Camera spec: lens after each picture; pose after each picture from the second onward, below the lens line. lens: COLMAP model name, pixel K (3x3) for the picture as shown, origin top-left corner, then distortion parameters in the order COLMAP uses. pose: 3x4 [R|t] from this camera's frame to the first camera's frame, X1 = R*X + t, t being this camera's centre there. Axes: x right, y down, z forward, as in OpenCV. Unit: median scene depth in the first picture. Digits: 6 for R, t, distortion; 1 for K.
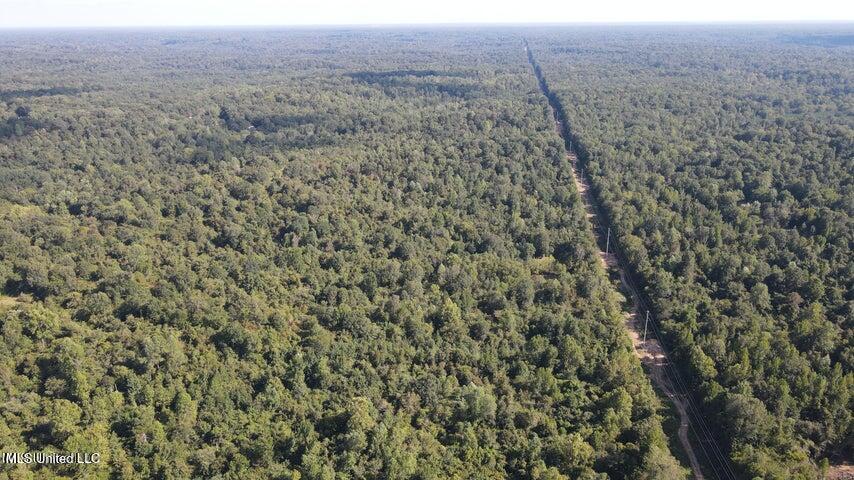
lens RADIAL K [[627.5, 0, 425.5], [0, 627.5, 259.5], [0, 0, 1]] dist [-0.000025, 0.021278]
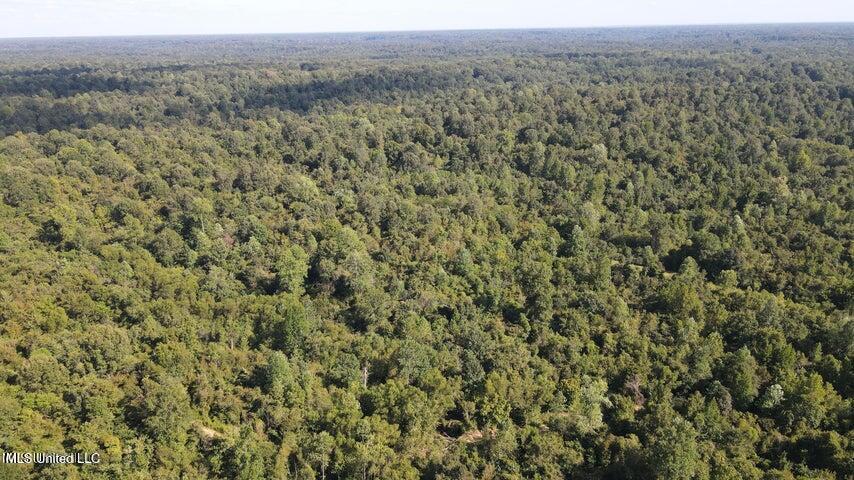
lens RADIAL K [[627.5, 0, 425.7], [0, 627.5, 254.0], [0, 0, 1]] dist [-0.000025, 0.021278]
pose [[0.968331, 0.071932, -0.239082, -0.242465], [-0.075339, 0.997145, -0.005128, 0.215301], [0.238031, 0.022978, 0.970986, -0.237758]]
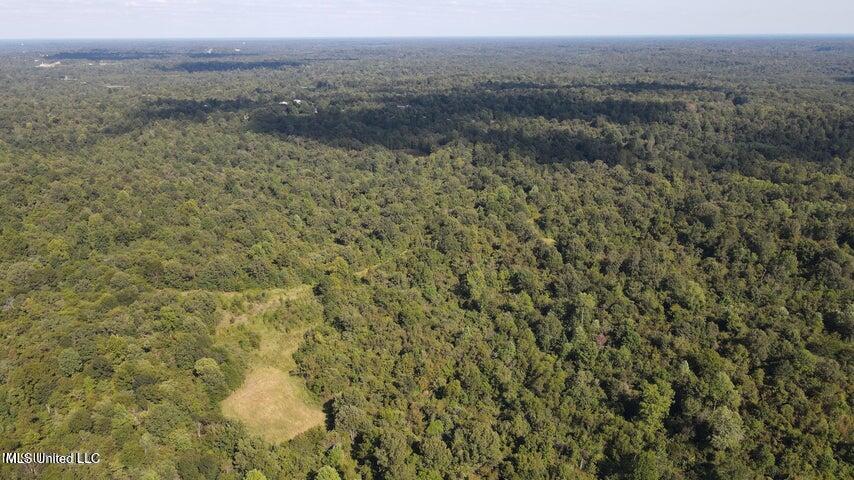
lens RADIAL K [[627.5, 0, 418.4], [0, 627.5, 242.5], [0, 0, 1]] dist [-0.000025, 0.021278]
pose [[0.631904, 0.252542, -0.732748, -0.243953], [-0.267258, 0.958438, 0.099849, 0.120812], [0.727510, 0.132738, 0.673135, -0.273748]]
